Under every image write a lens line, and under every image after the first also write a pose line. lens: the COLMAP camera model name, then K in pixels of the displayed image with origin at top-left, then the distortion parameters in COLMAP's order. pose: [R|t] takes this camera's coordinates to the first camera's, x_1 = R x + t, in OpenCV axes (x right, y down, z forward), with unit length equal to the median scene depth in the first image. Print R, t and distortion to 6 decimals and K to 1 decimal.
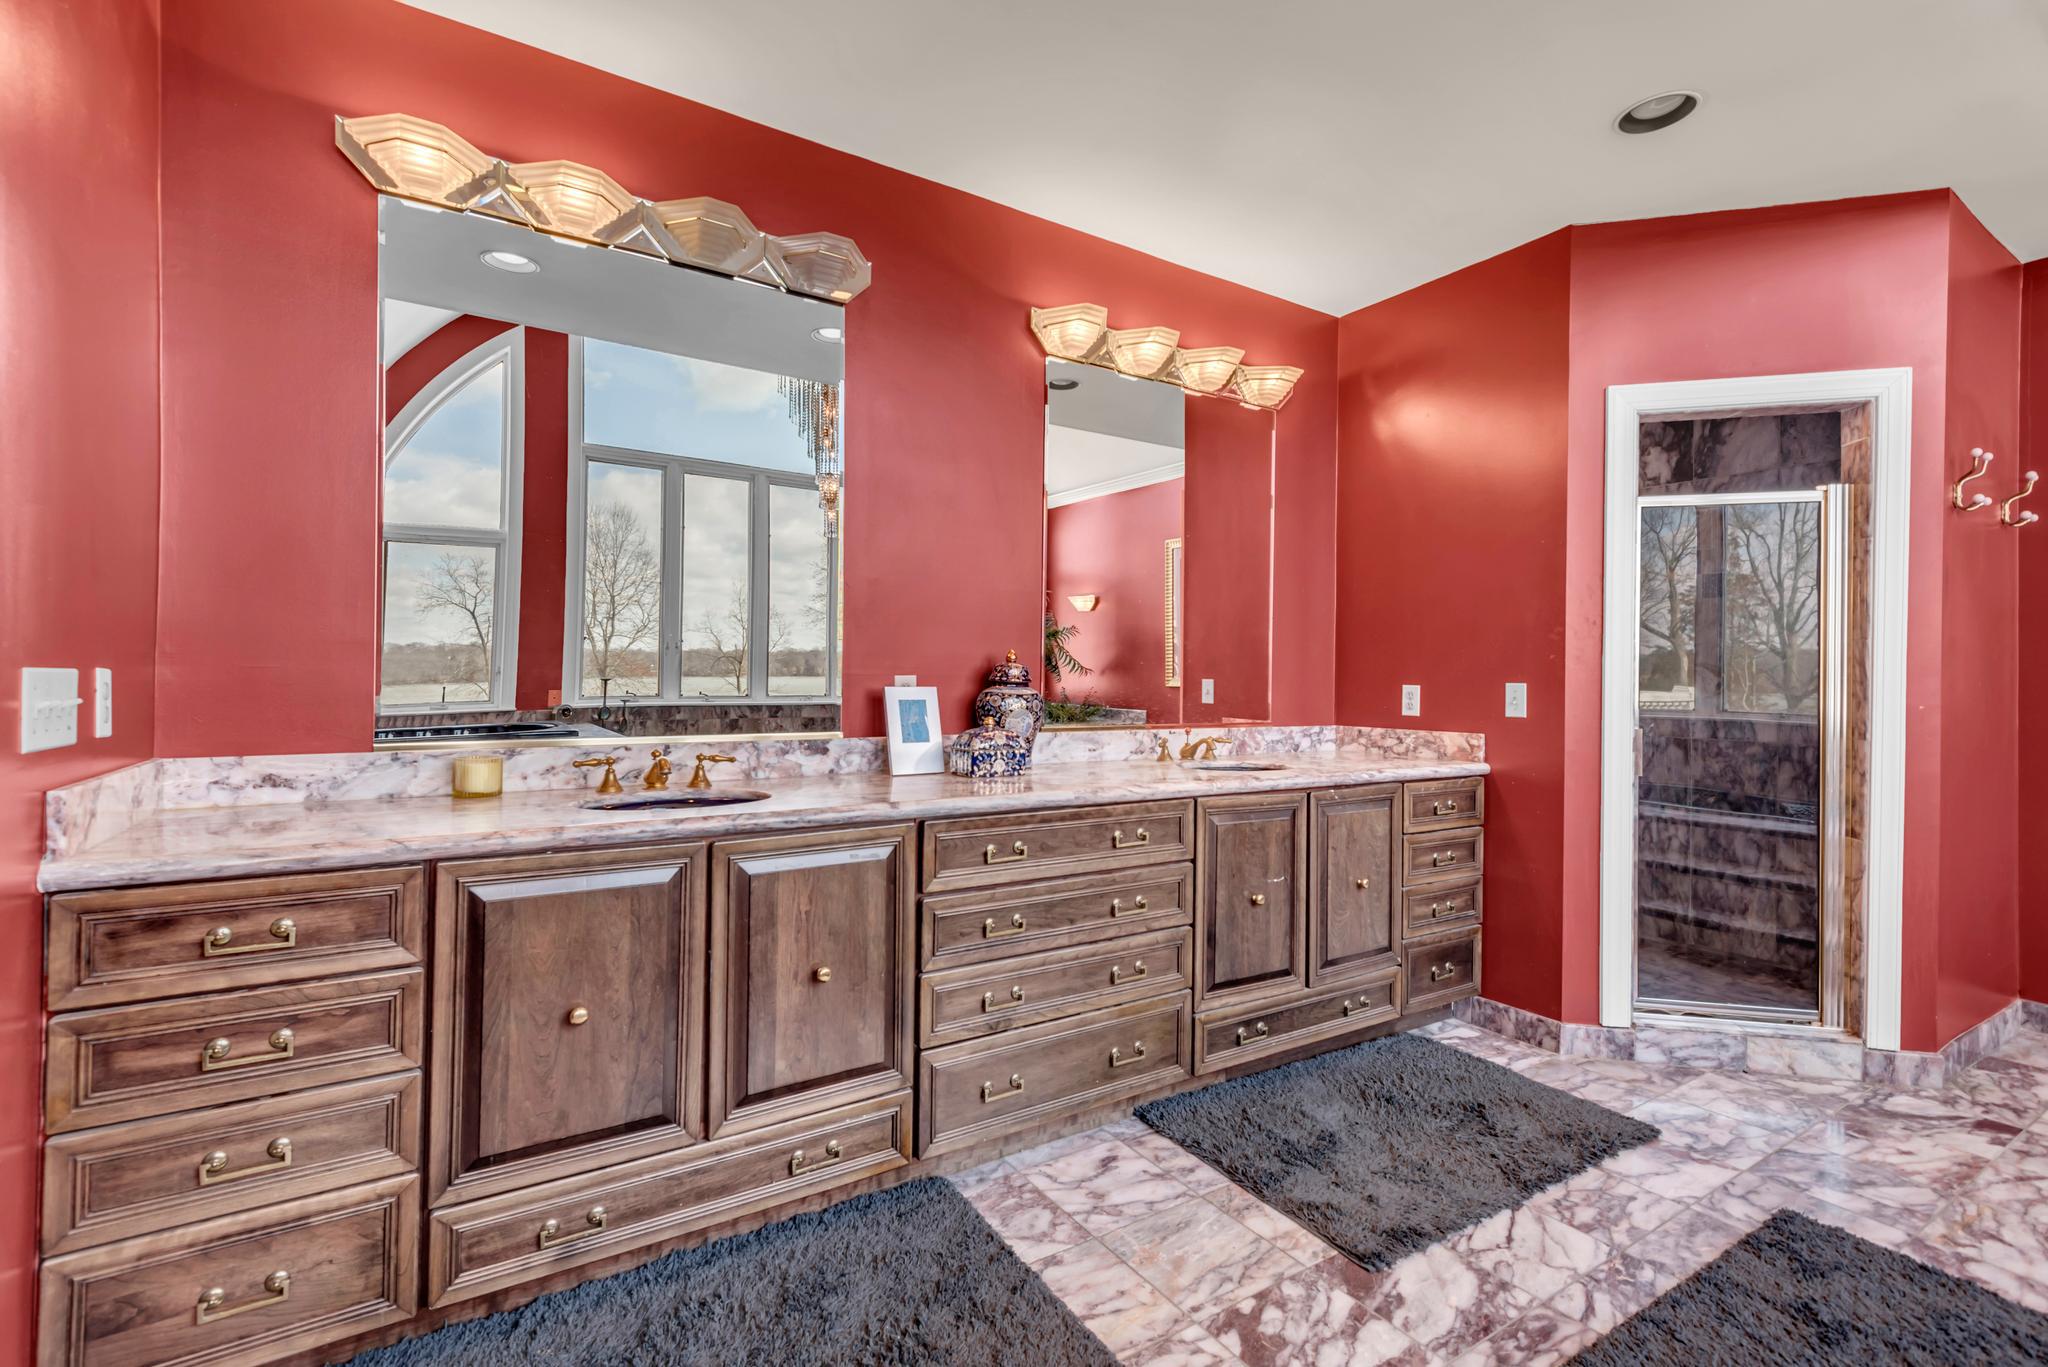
lens RADIAL K [[920.3, 0, 1019.9], [0, 920.3, 666.4], [0, 0, 1]] dist [0.030494, -0.011984]
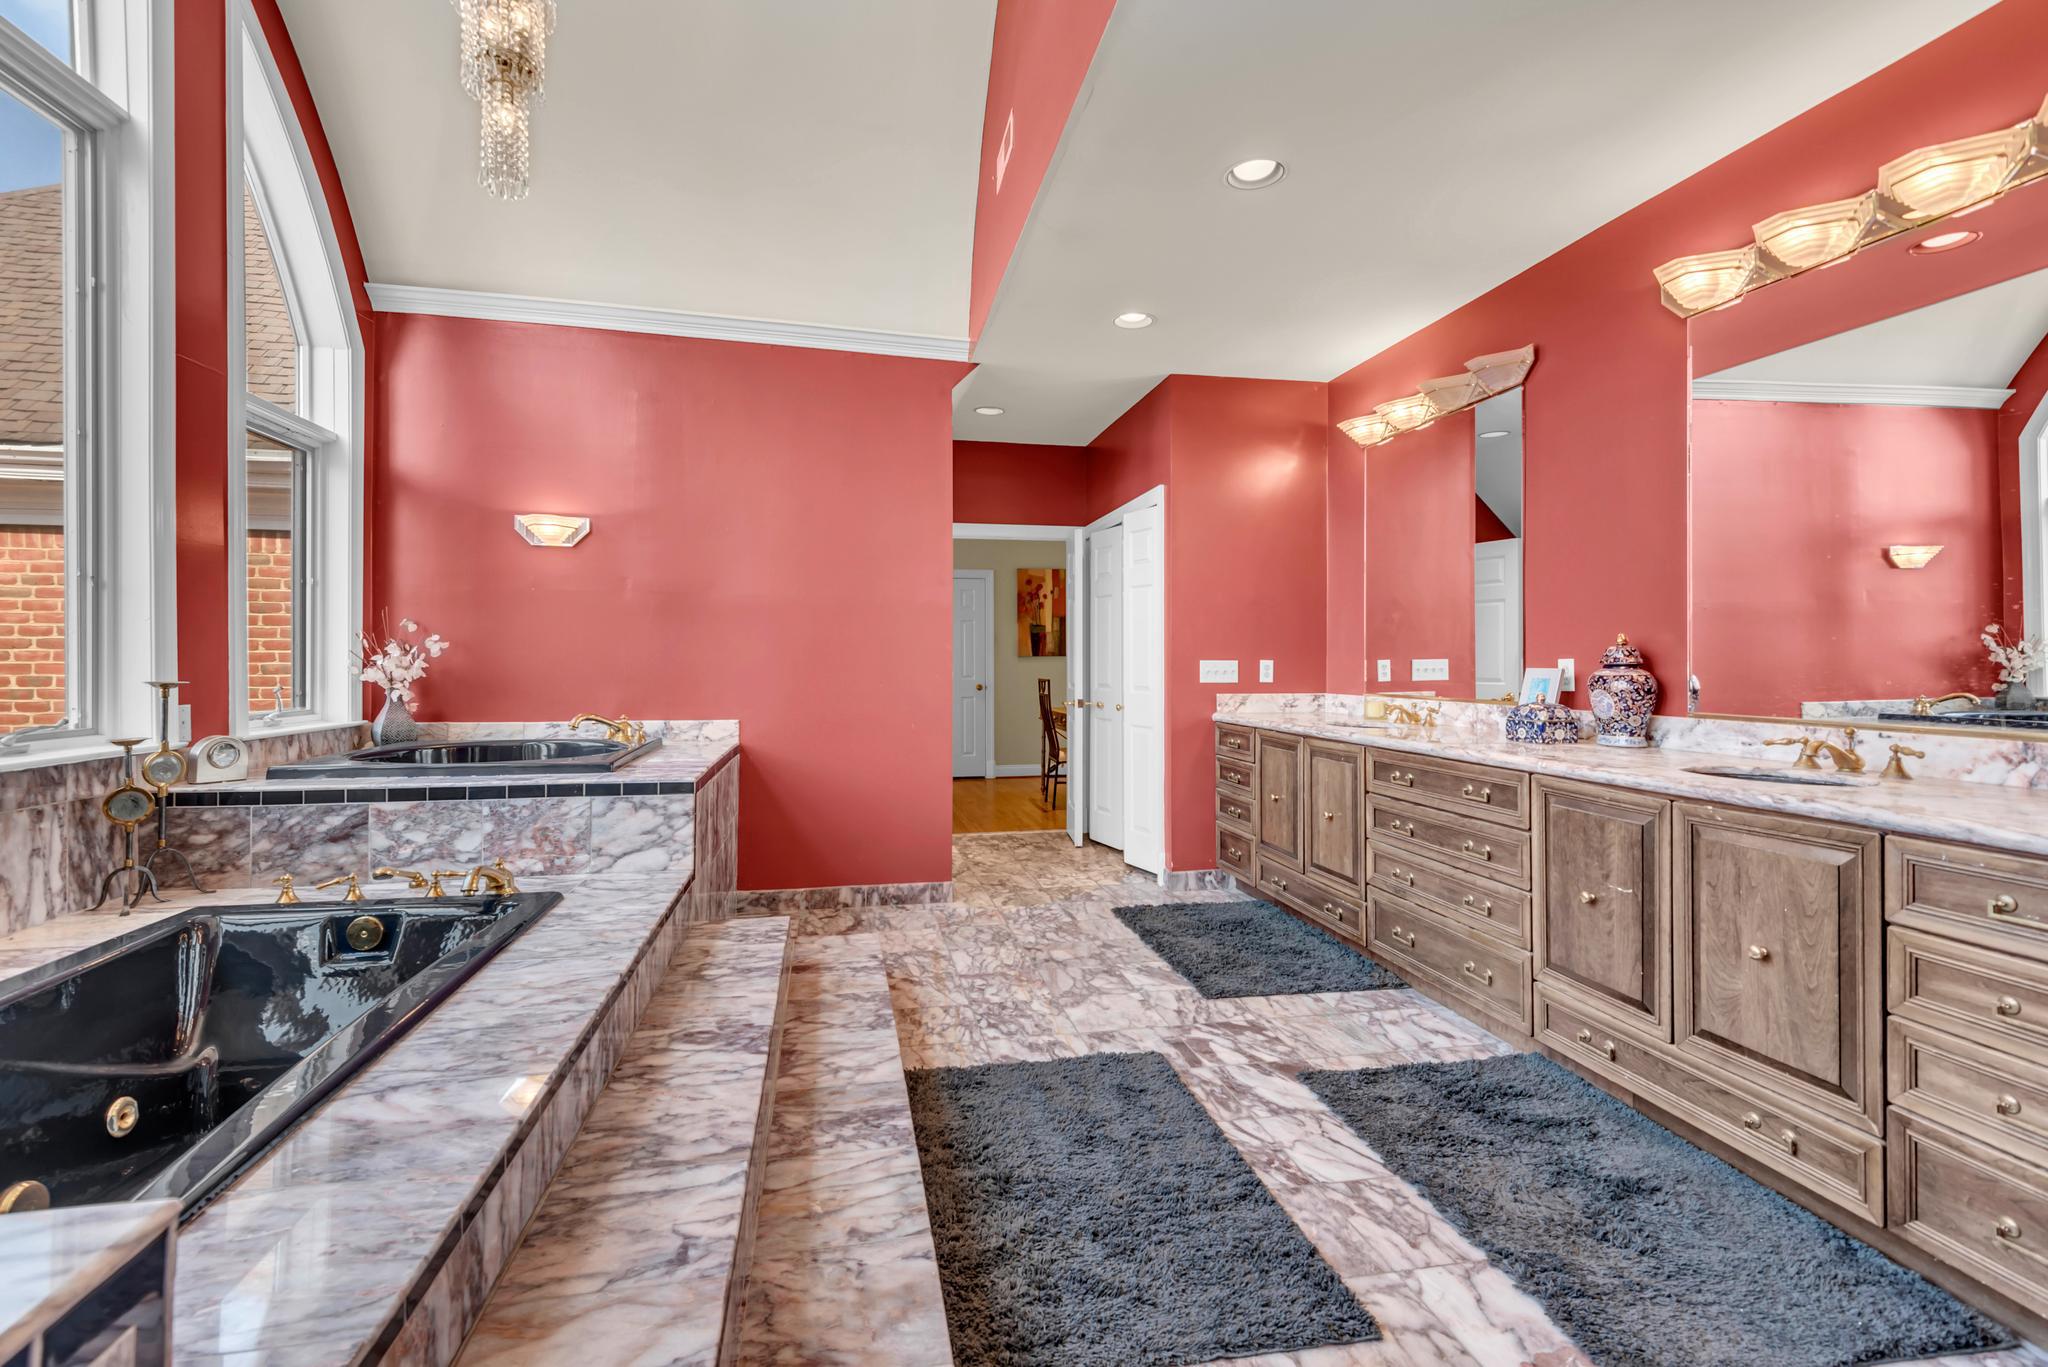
lens RADIAL K [[920.3, 0, 1019.9], [0, 920.3, 666.4], [0, 0, 1]] dist [0.030494, -0.011984]
pose [[-0.363266, -0.005863, -0.931667, 1.674714], [0.003635, 0.999964, -0.007710, 0.034372], [0.931678, -0.006187, -0.363232, 1.020222]]
